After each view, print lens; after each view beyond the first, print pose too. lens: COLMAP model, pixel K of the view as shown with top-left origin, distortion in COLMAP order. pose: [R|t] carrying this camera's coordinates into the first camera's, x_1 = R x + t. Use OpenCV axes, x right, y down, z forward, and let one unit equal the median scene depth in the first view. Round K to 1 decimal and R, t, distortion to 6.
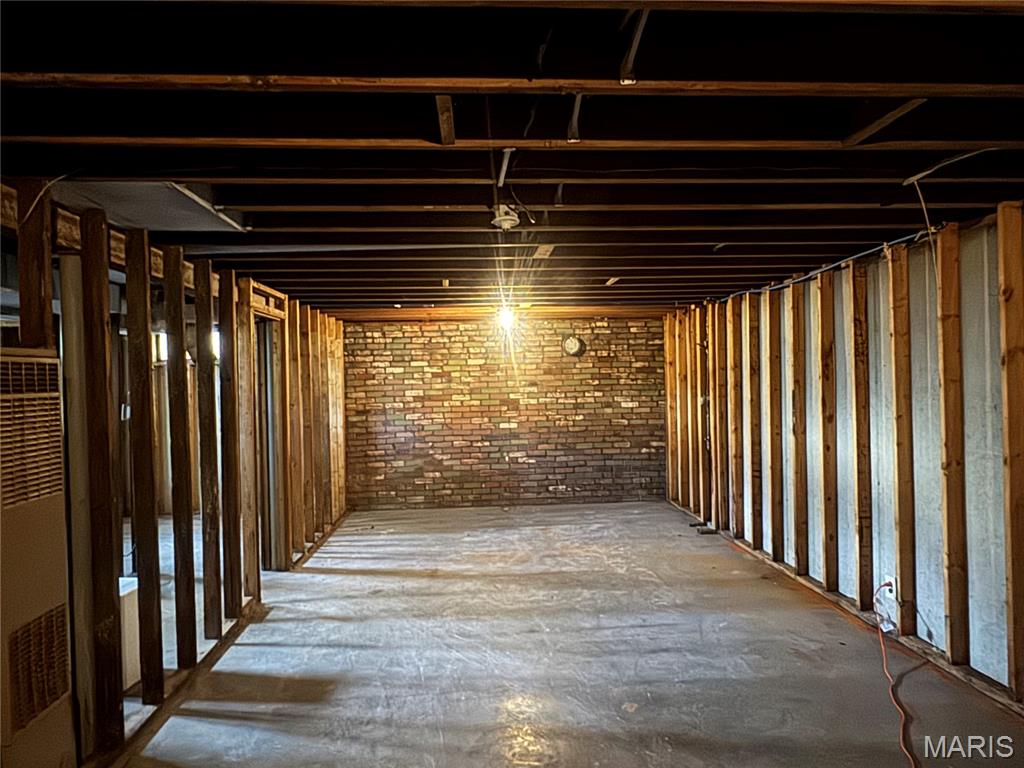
lens RADIAL K [[712.3, 0, 513.7], [0, 712.3, 386.9], [0, 0, 1]] dist [0.001291, 0.000549]
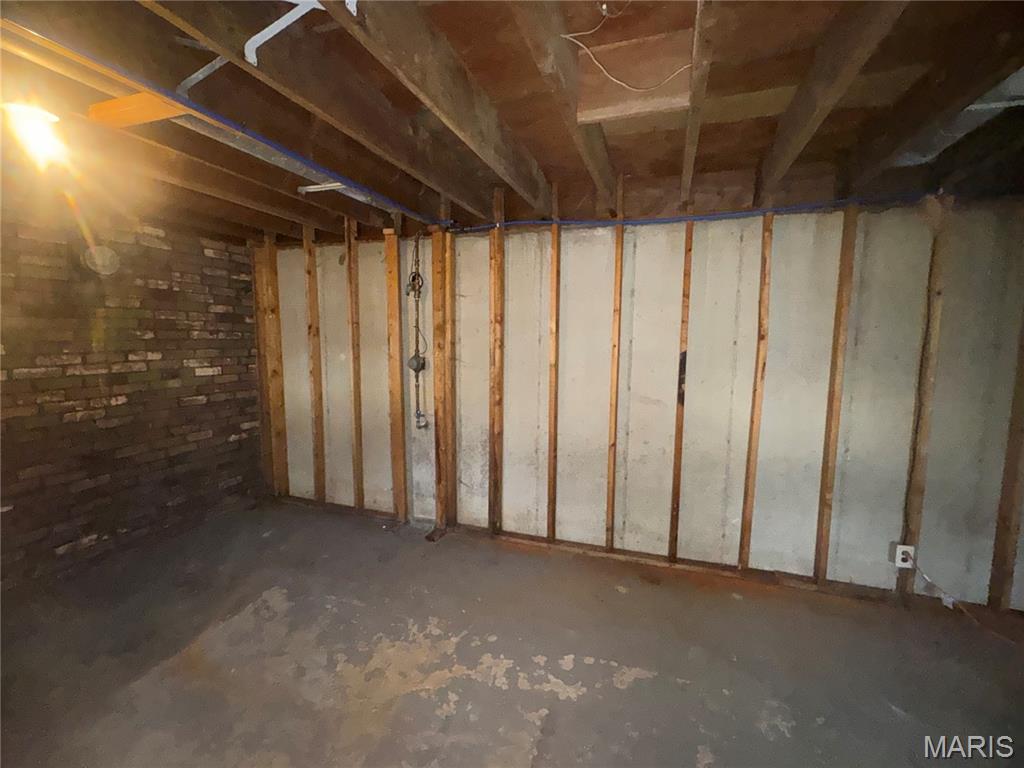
lens RADIAL K [[445.4, 0, 512.8], [0, 445.4, 385.5], [0, 0, 1]] dist [-0.007699, -0.000070]
pose [[0.376831, -0.081479, 0.922691, -0.101860], [-0.009308, 0.995740, 0.091731, -0.001560], [-0.926235, -0.043156, 0.374468, 0.600740]]
